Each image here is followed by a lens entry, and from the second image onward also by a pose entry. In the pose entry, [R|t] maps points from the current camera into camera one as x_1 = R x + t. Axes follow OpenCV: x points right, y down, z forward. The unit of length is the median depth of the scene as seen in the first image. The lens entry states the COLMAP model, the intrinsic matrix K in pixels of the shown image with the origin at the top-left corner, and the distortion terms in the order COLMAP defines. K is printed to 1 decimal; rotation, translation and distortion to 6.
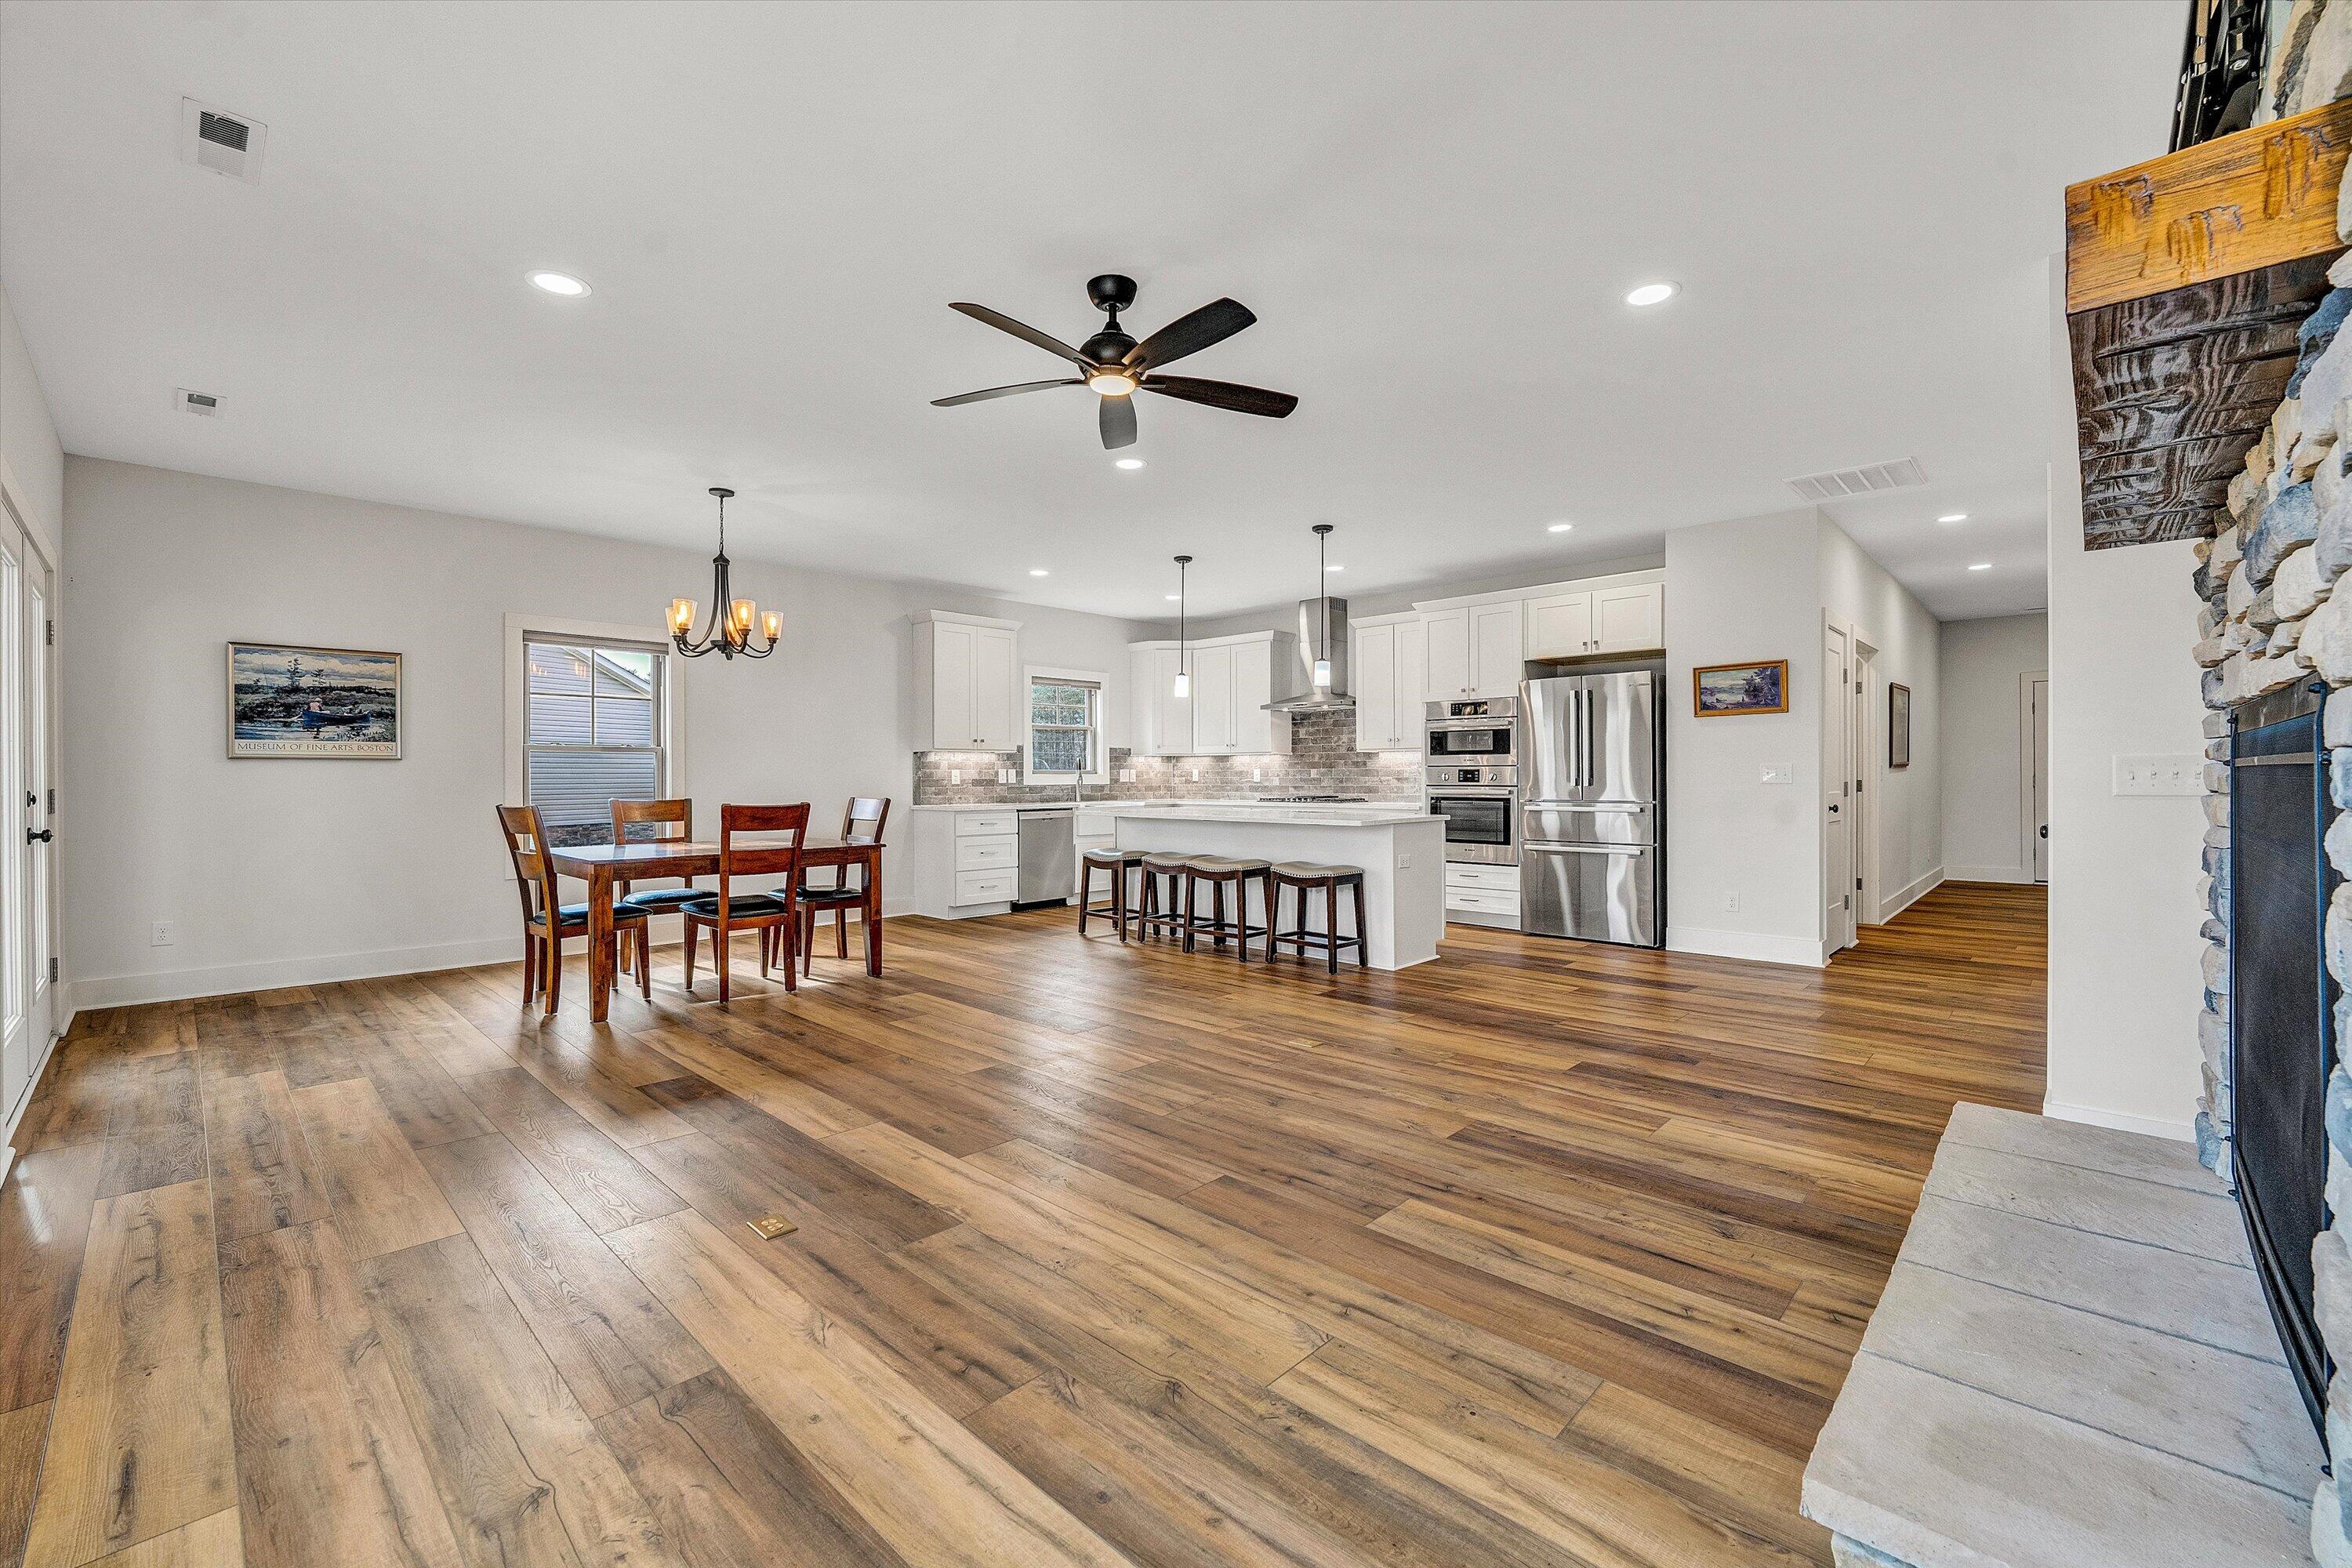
lens RADIAL K [[966.0, 0, 1174.0], [0, 966.0, 780.7], [0, 0, 1]] dist [-0.015533, -0.001104]
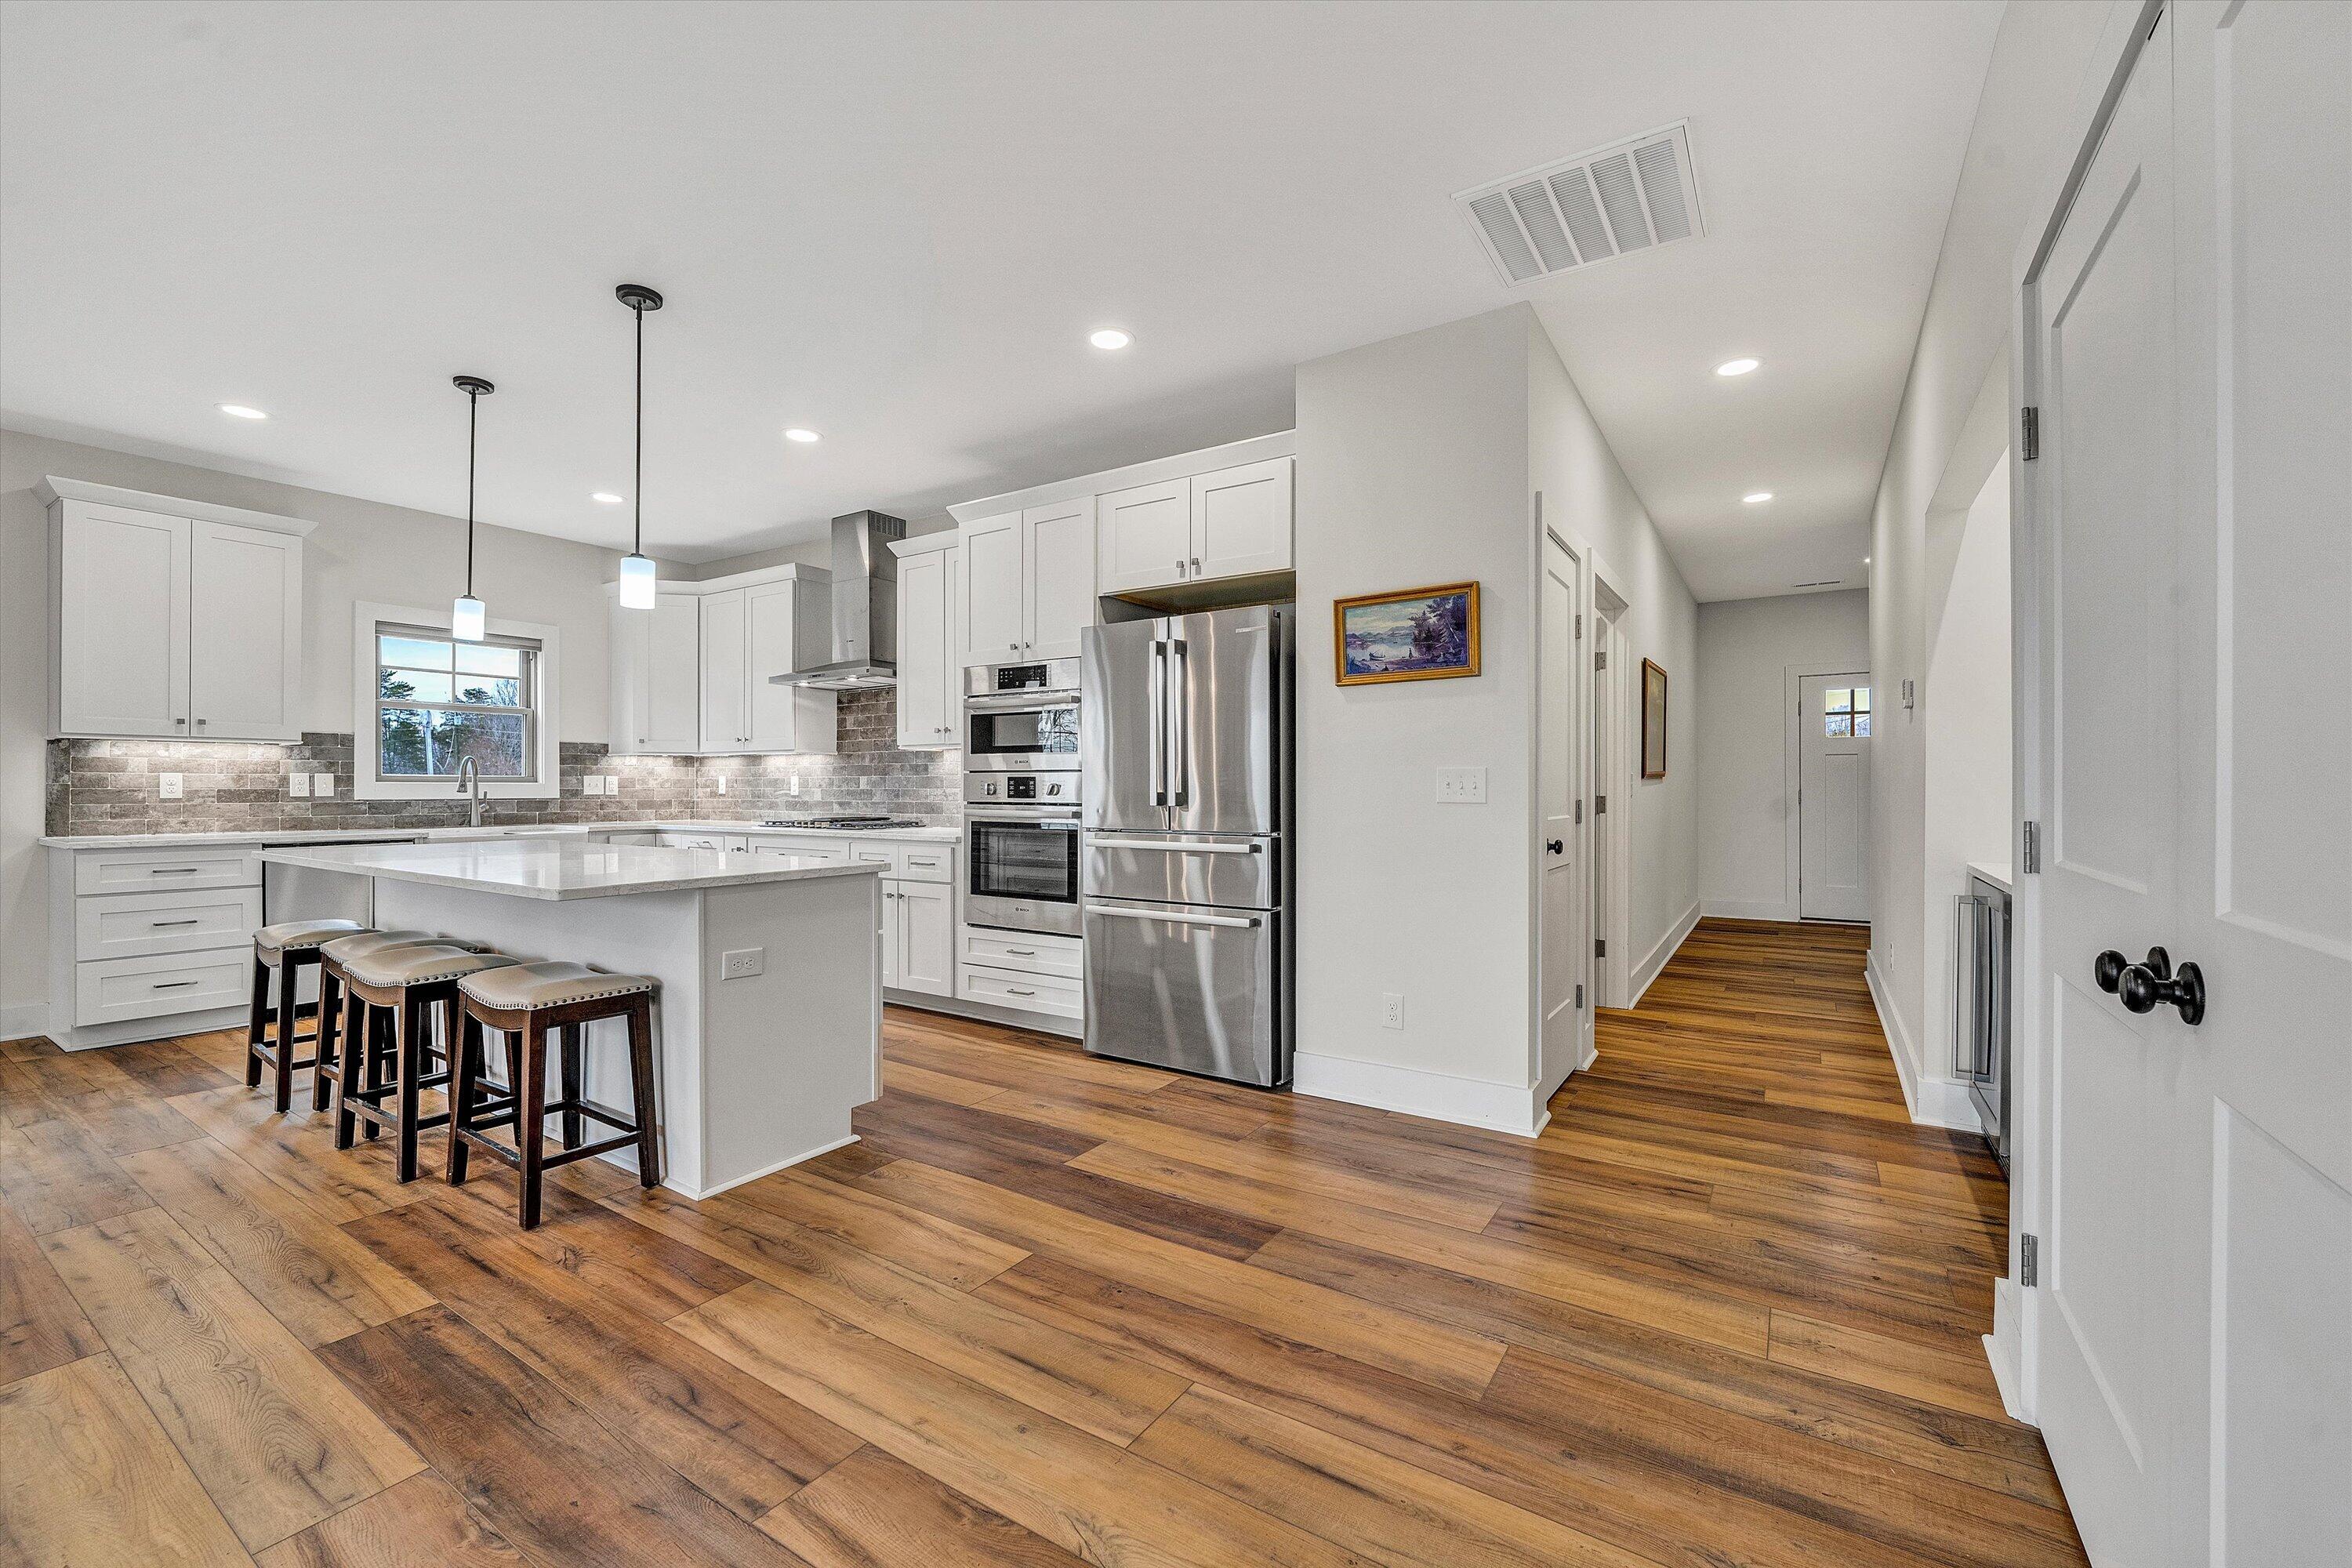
lens RADIAL K [[966.0, 0, 1173.3], [0, 966.0, 788.0], [0, 0, 1]] dist [-0.015533, -0.001104]
pose [[0.981738, 0.004351, 0.190190, 0.269936], [-0.003536, 0.999983, -0.004622, -0.002084], [-0.190207, 0.003865, 0.981736, 0.364281]]
